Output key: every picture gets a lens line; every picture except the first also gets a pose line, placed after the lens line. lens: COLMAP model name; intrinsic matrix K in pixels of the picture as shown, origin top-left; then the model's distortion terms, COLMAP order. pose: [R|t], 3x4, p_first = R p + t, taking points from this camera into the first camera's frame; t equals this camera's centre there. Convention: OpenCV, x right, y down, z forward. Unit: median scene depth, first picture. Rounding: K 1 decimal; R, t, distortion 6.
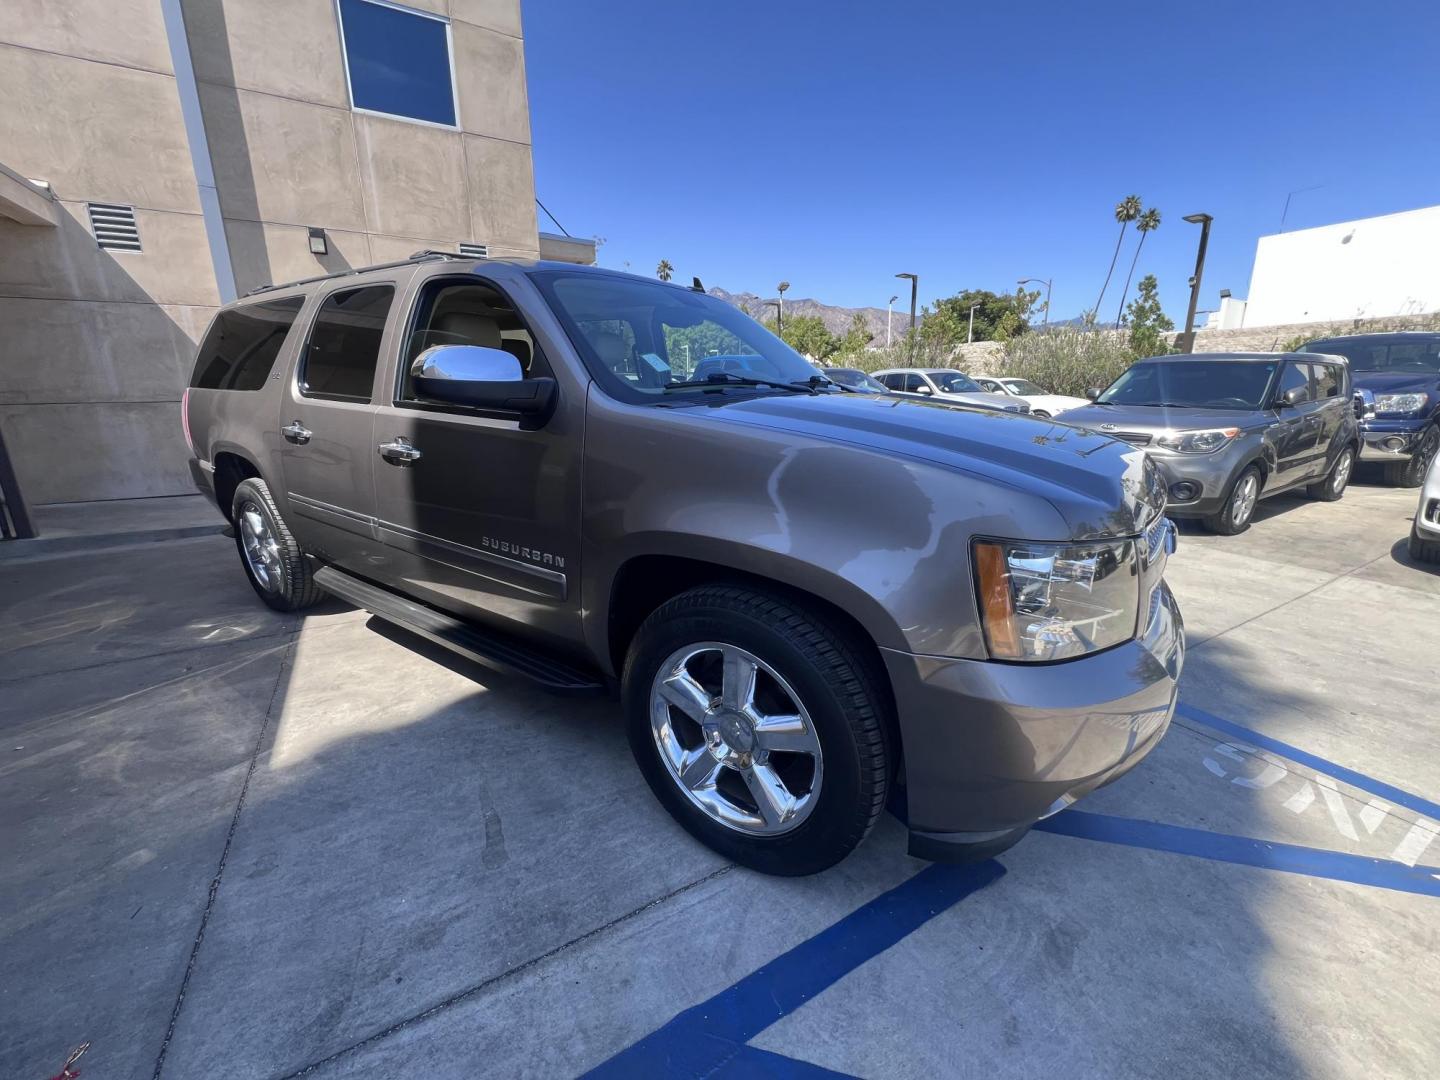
lens RADIAL K [[575.6, 0, 714.6], [0, 575.6, 541.3], [0, 0, 1]] dist [0.000892, -0.000105]
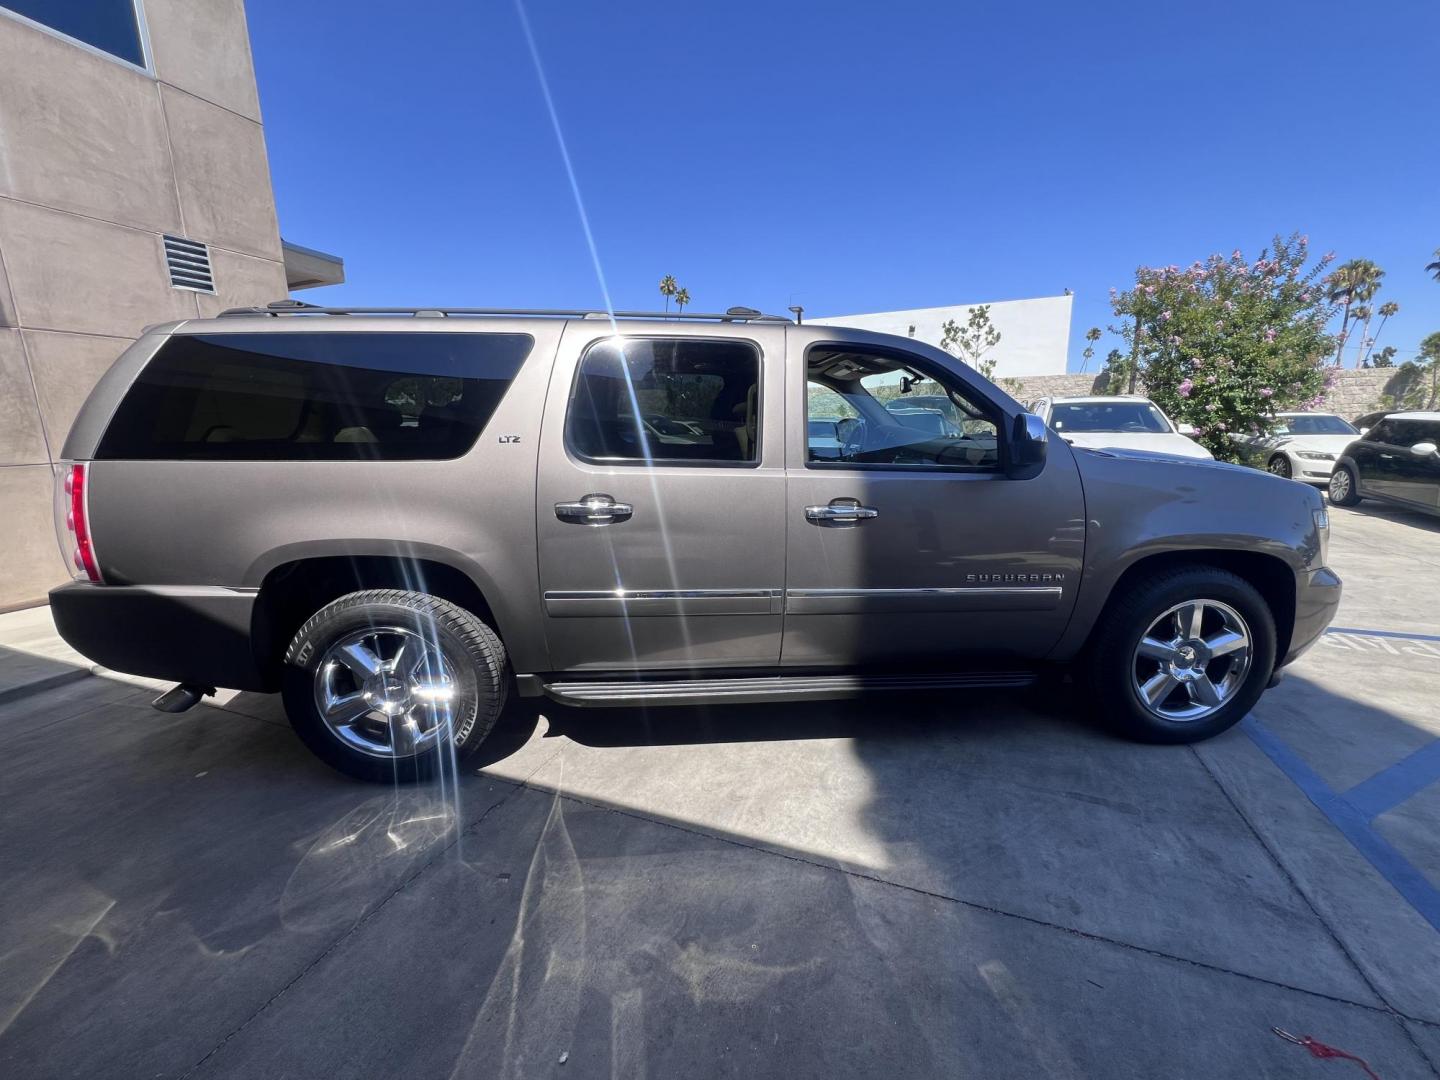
lens RADIAL K [[575.6, 0, 714.6], [0, 575.6, 541.3], [0, 0, 1]] dist [0.000892, -0.000105]
pose [[0.777258, -0.134652, 0.614605, -0.507912], [0.174515, 0.984642, -0.004977, -0.053260], [-0.604496, 0.111126, 0.788819, 0.134183]]
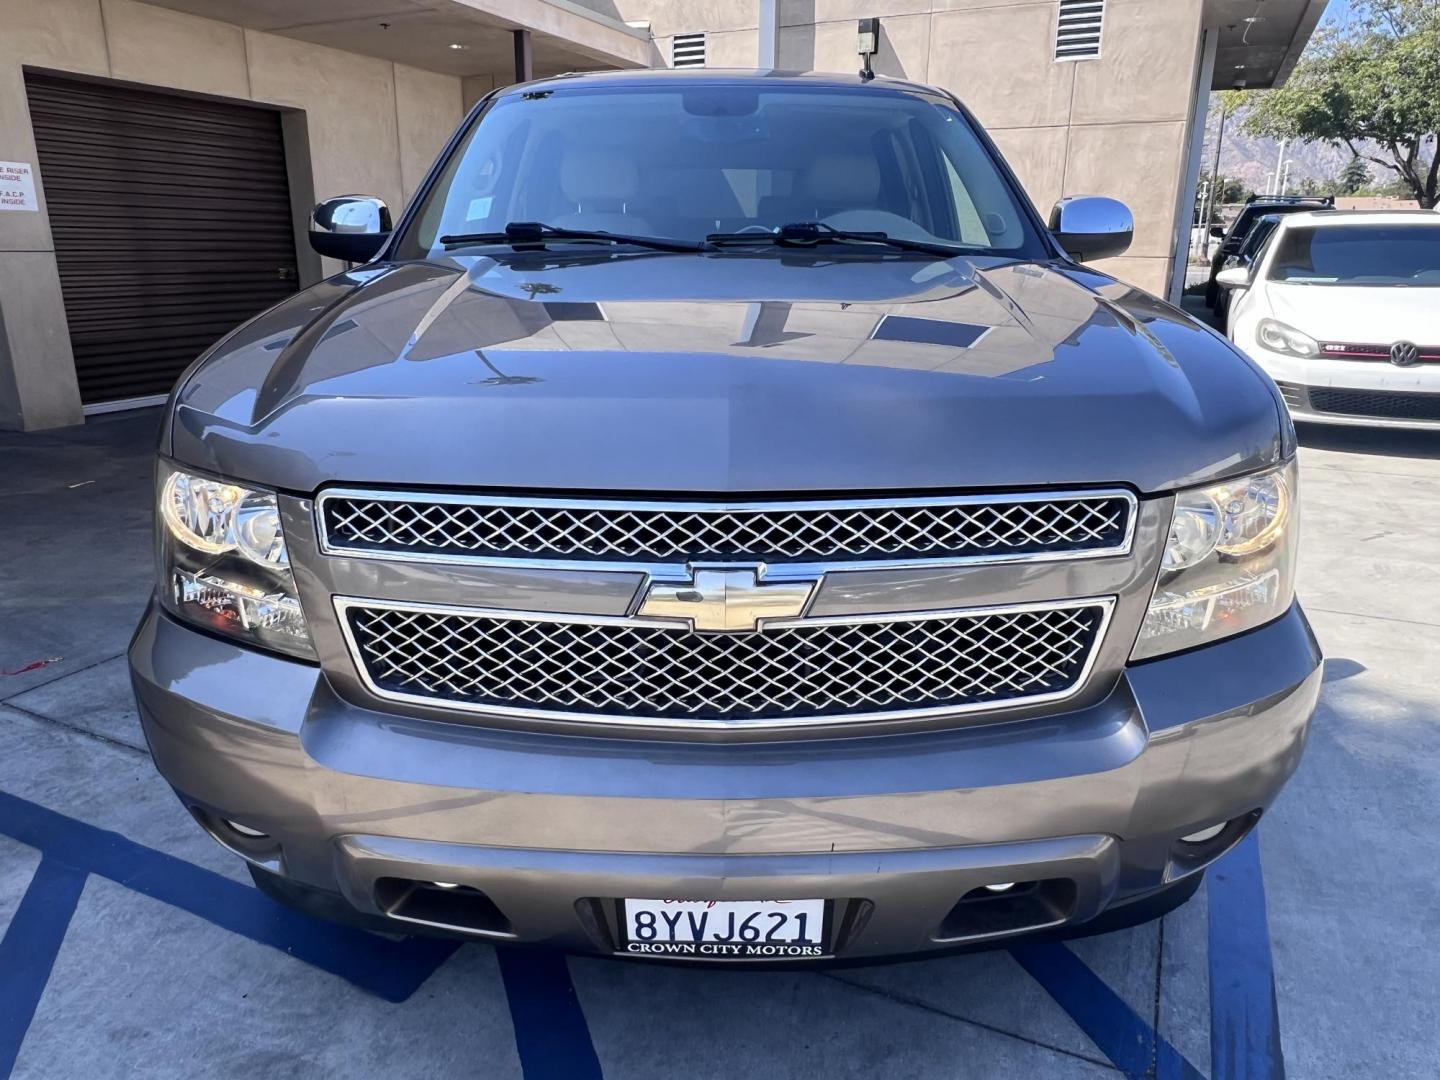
lens RADIAL K [[987.9, 0, 690.1], [0, 987.9, 539.3], [0, 0, 1]] dist [0.013627, -0.002165]
pose [[0.552578, 0.251363, -0.794654, 0.397627], [-0.222389, 0.963338, 0.150078, -0.049153], [0.803244, 0.093793, 0.588219, 0.151580]]
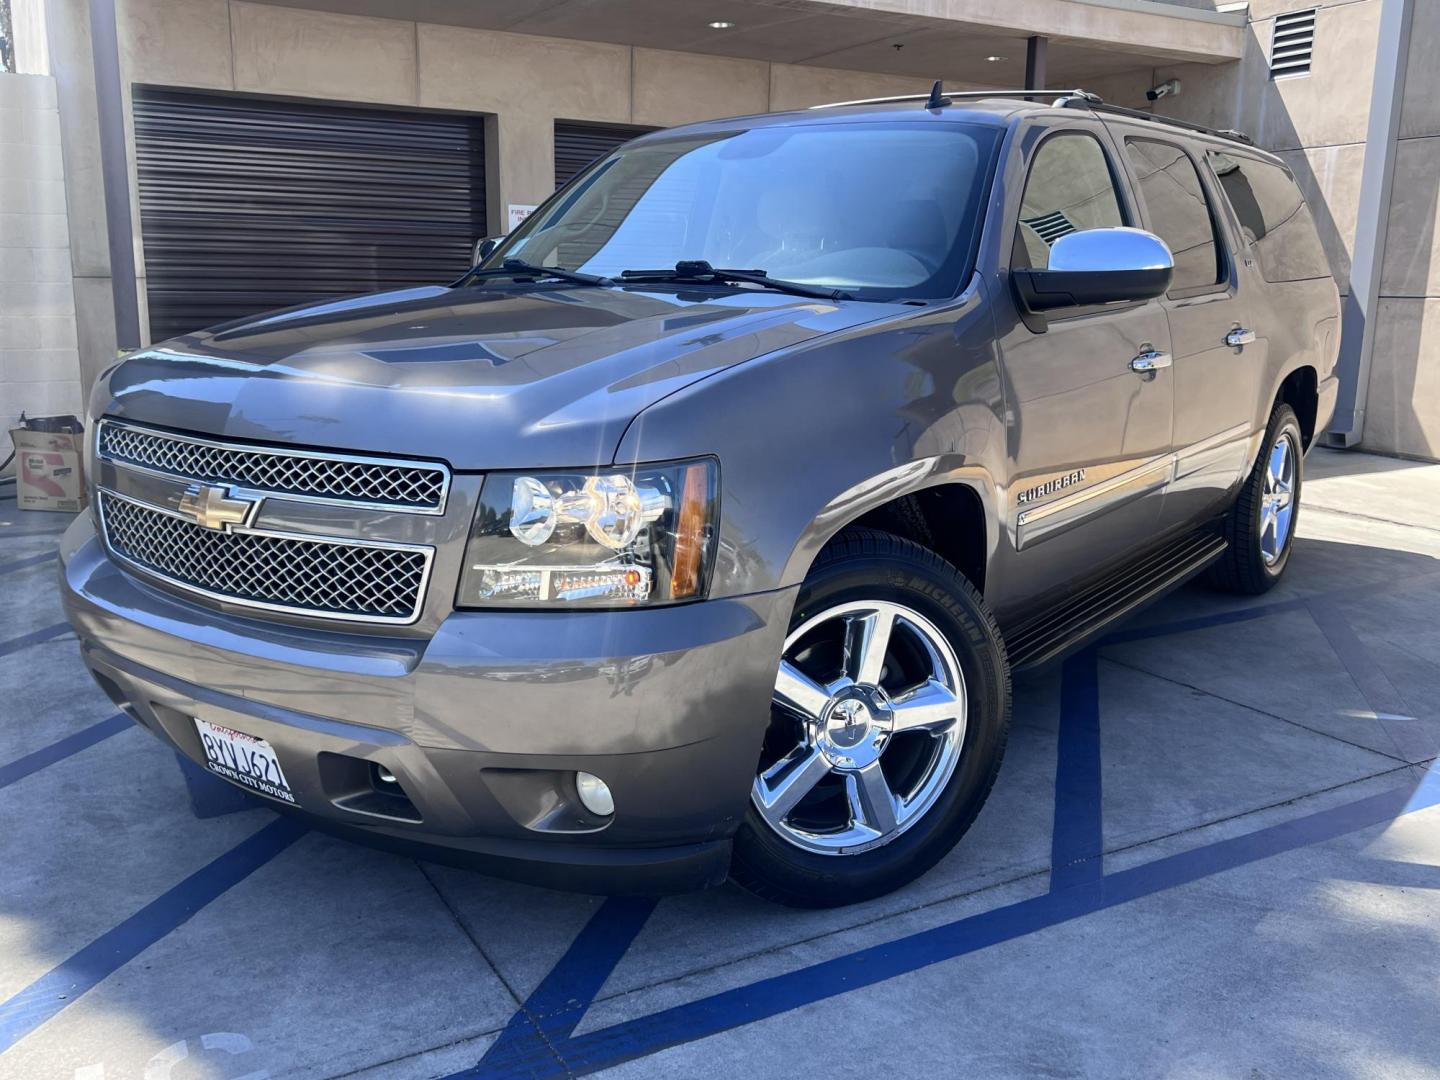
lens RADIAL K [[1289.6, 0, 684.2], [0, 1289.6, 536.6], [0, 0, 1]] dist [0.049384, -0.007200]
pose [[-0.036349, 0.210345, -0.976951, 0.644507], [-0.270205, 0.939116, 0.212252, -0.128270], [0.962116, 0.271692, 0.022701, 0.426705]]
